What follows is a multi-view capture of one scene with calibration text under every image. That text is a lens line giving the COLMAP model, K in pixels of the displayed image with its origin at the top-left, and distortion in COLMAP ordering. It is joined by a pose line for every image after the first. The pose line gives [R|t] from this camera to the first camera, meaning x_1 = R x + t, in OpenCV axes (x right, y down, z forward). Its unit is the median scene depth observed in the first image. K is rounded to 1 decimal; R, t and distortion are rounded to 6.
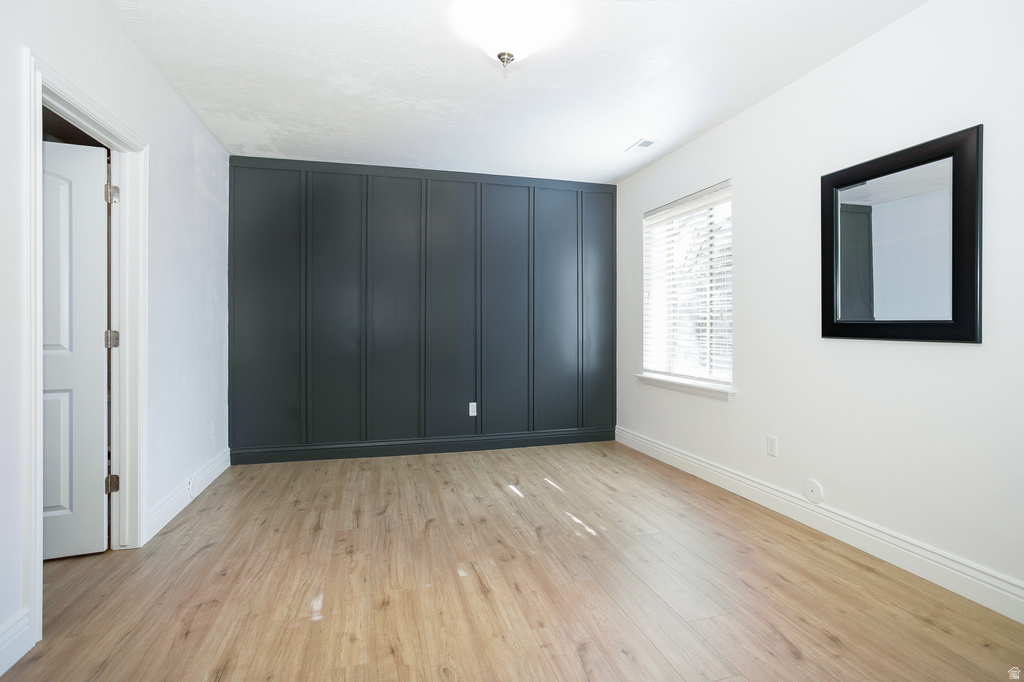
lens RADIAL K [[504.8, 0, 512.2], [0, 504.8, 325.6], [0, 0, 1]] dist [-0.054723, 0.032946]
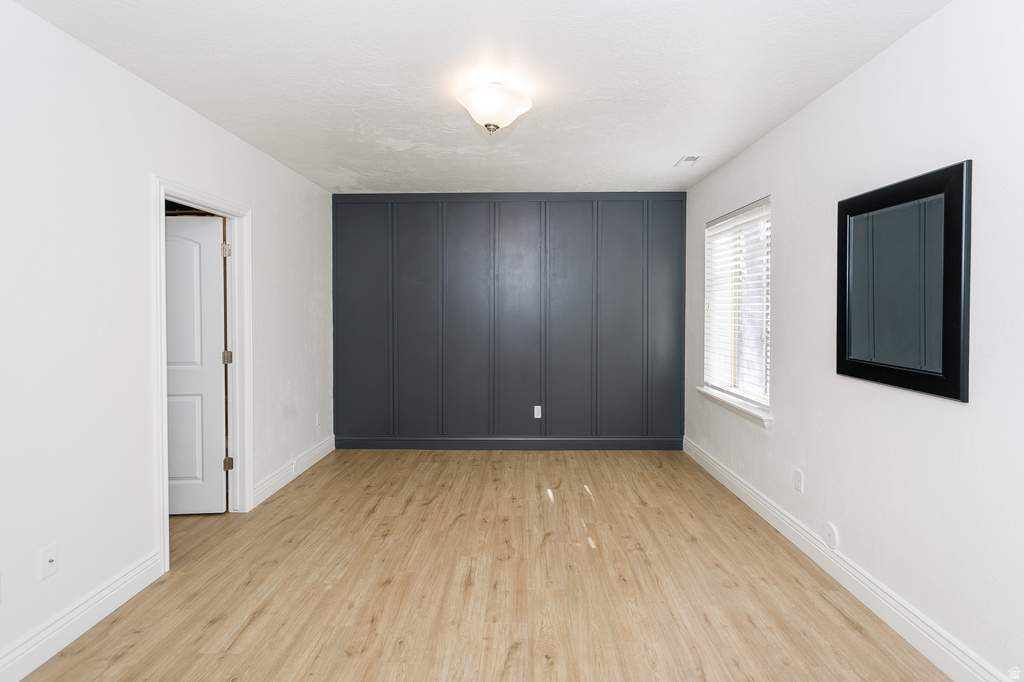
lens RADIAL K [[505.8, 0, 509.5], [0, 505.8, 316.0], [0, 0, 1]] dist [-0.001047, 0.000300]
pose [[0.957162, 0.005022, -0.289510, 0.275544], [0.000323, 0.999830, 0.018411, -0.093179], [0.289553, -0.017715, 0.956998, -0.083930]]
